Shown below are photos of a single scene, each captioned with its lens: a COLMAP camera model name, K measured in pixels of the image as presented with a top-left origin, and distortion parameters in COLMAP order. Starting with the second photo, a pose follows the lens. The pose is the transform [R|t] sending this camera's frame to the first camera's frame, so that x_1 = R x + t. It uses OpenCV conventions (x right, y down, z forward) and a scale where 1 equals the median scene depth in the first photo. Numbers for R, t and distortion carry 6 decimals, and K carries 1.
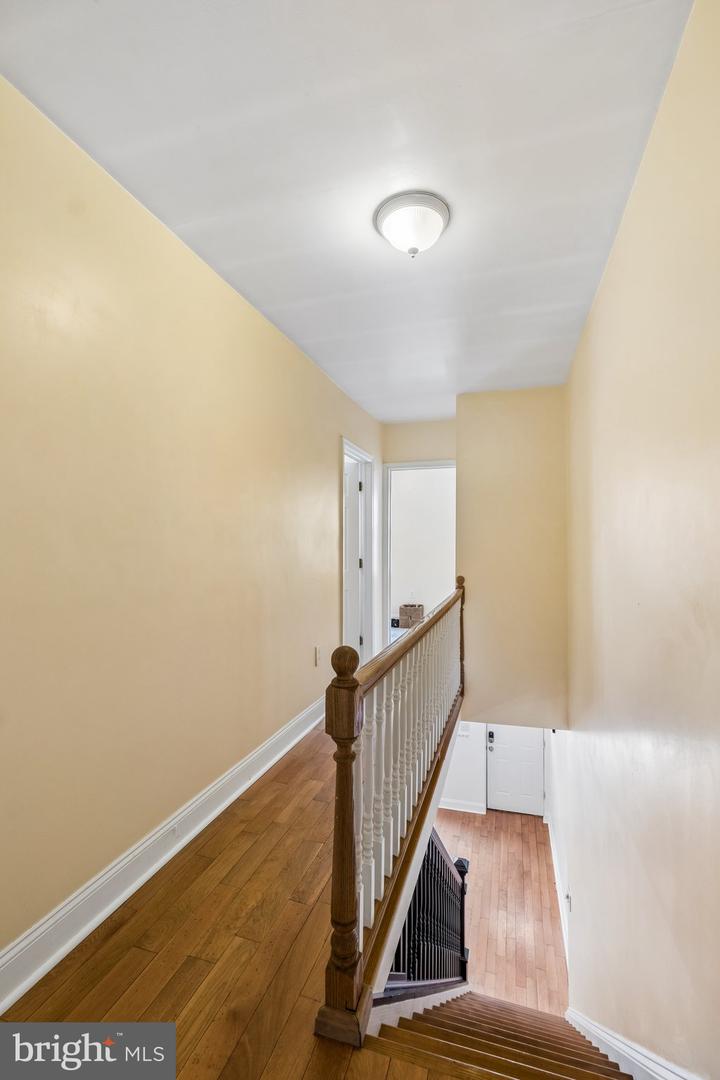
lens RADIAL K [[473.3, 0, 360.0], [0, 473.3, 540.0], [0, 0, 1]] dist [-0.001113, -0.000243]
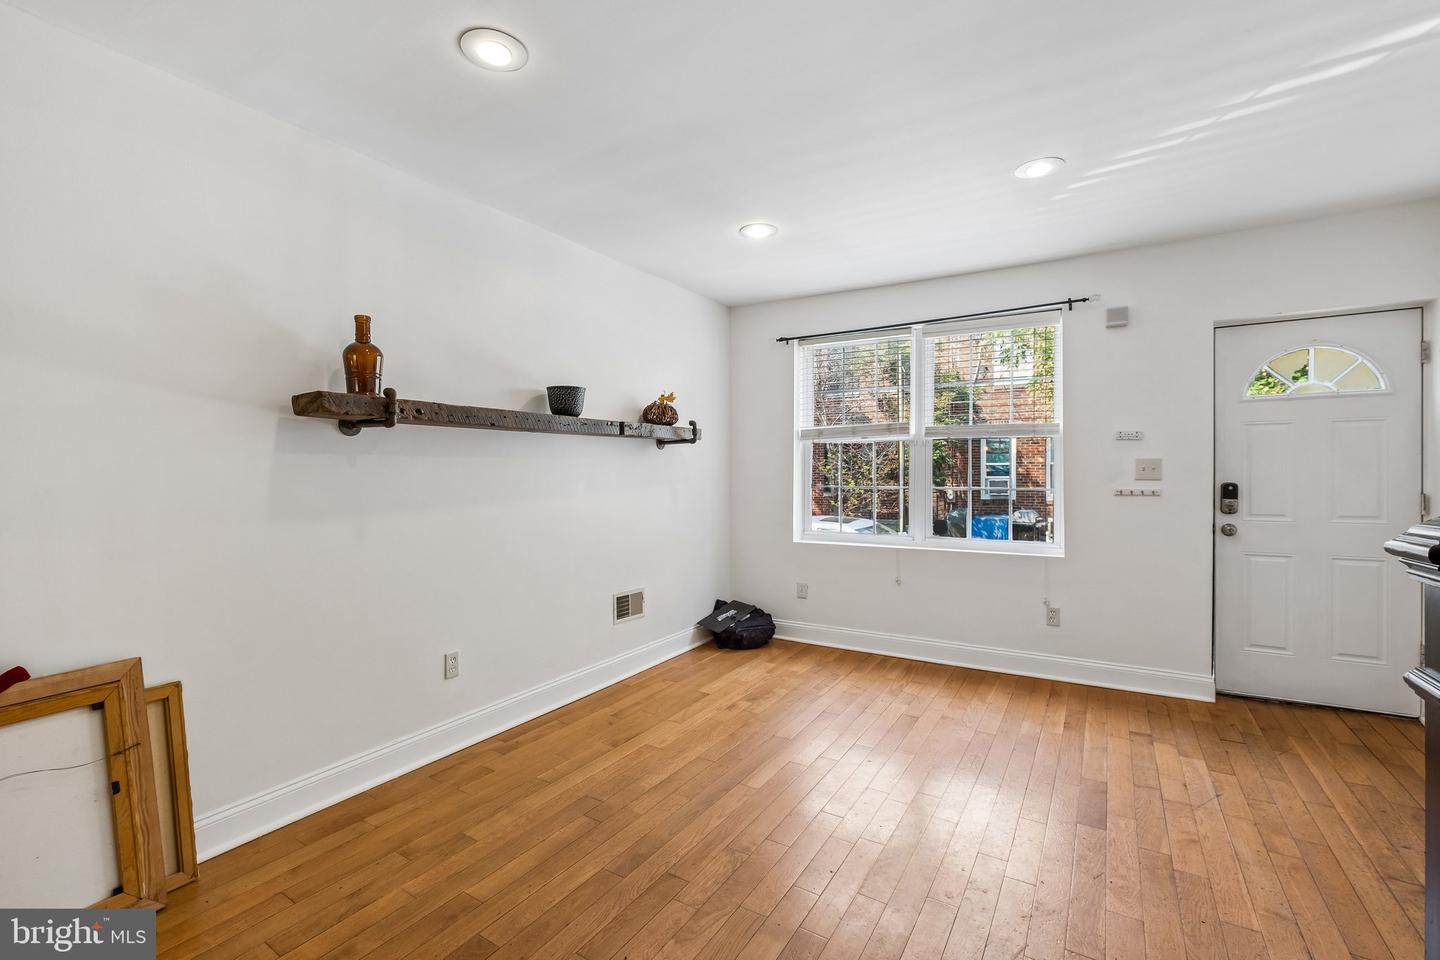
lens RADIAL K [[631.0, 0, 712.0], [0, 631.0, 481.1], [0, 0, 1]] dist [-0.001113, -0.000243]
pose [[0.969648, -0.005856, -0.244434, 0.010854], [0.013853, 0.999423, 0.031009, 0.399962], [0.244111, -0.033454, 0.969170, 0.453993]]
